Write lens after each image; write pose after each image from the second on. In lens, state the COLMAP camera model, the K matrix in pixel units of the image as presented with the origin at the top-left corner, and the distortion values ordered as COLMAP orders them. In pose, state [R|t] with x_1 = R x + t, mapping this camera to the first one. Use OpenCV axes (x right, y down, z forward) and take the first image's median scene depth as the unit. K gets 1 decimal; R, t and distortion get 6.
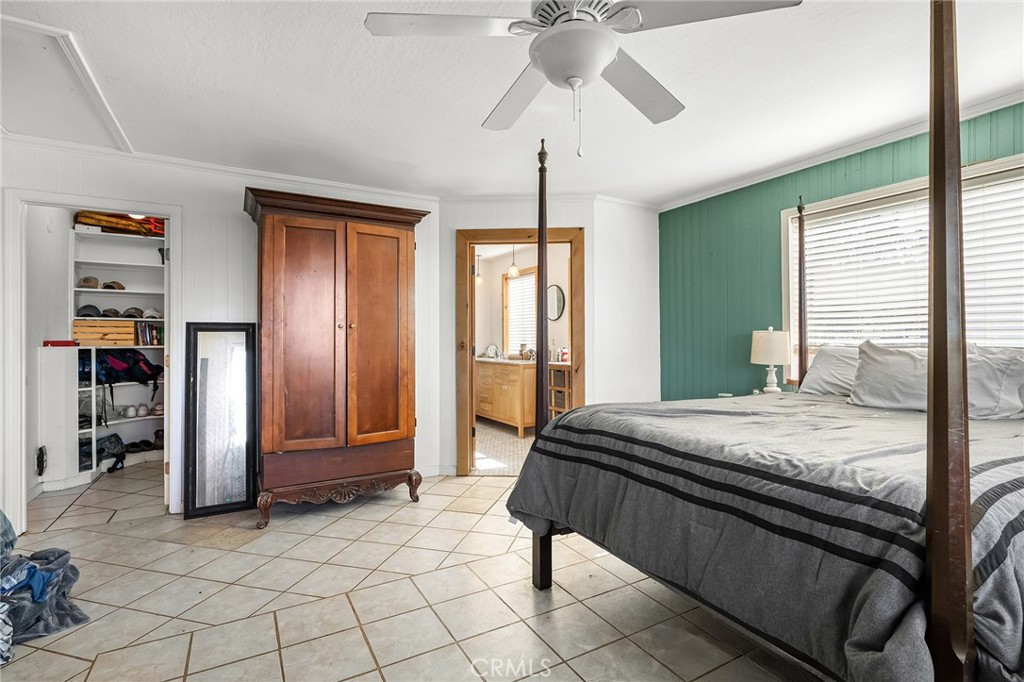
lens RADIAL K [[482.2, 0, 516.8], [0, 482.2, 340.6], [0, 0, 1]] dist [-0.002854, 0.000474]
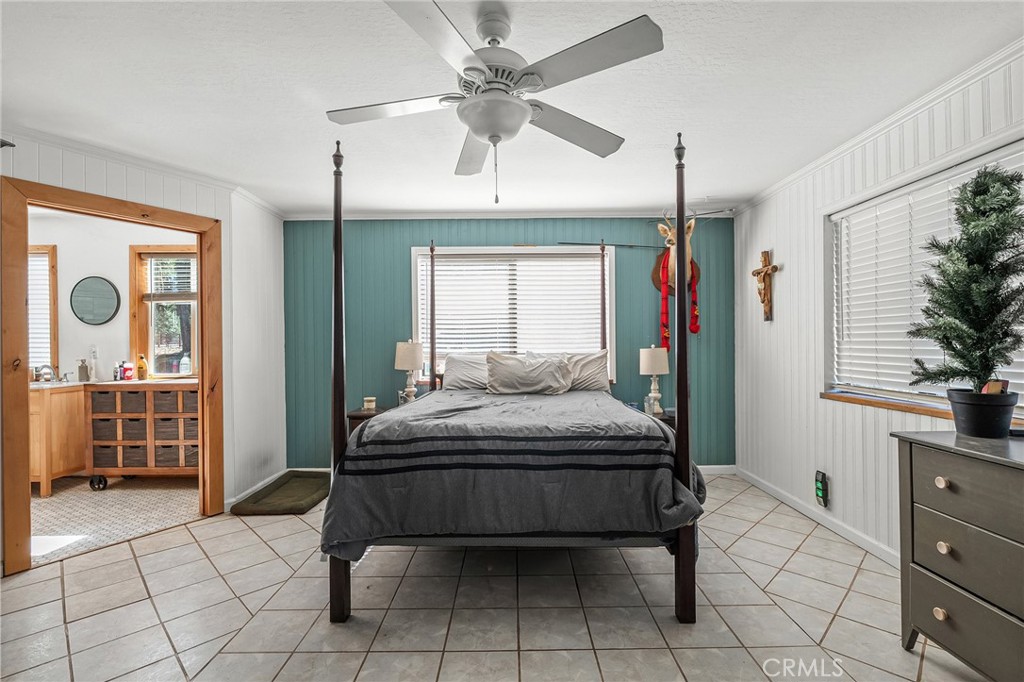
lens RADIAL K [[465.8, 0, 513.2], [0, 465.8, 343.8], [0, 0, 1]] dist [-0.012368, 0.002828]
pose [[0.497796, -0.002431, 0.867291, -0.514847], [0.007173, 0.999973, -0.001314, -0.018636], [-0.867265, 0.006875, 0.497800, 0.237296]]
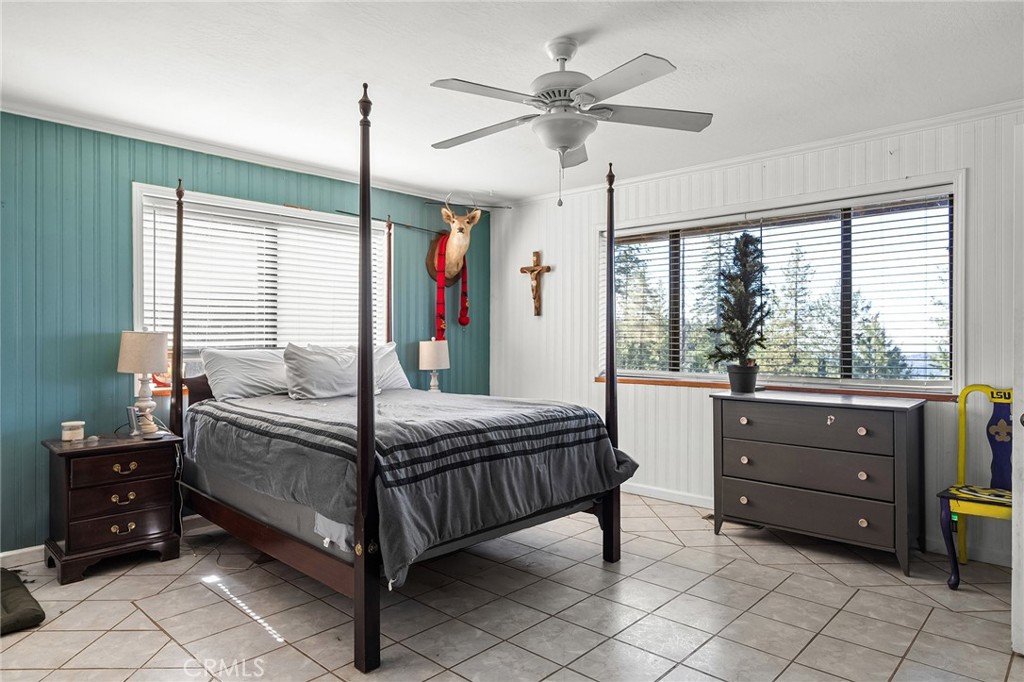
lens RADIAL K [[640.1, 0, 517.0], [0, 640.1, 336.3], [0, 0, 1]] dist [0.018097, -0.002631]
pose [[-0.299722, -0.004269, 0.954017, -0.924213], [-0.001926, 0.999991, 0.003869, -0.024585], [-0.954025, -0.000678, -0.299727, 0.995122]]
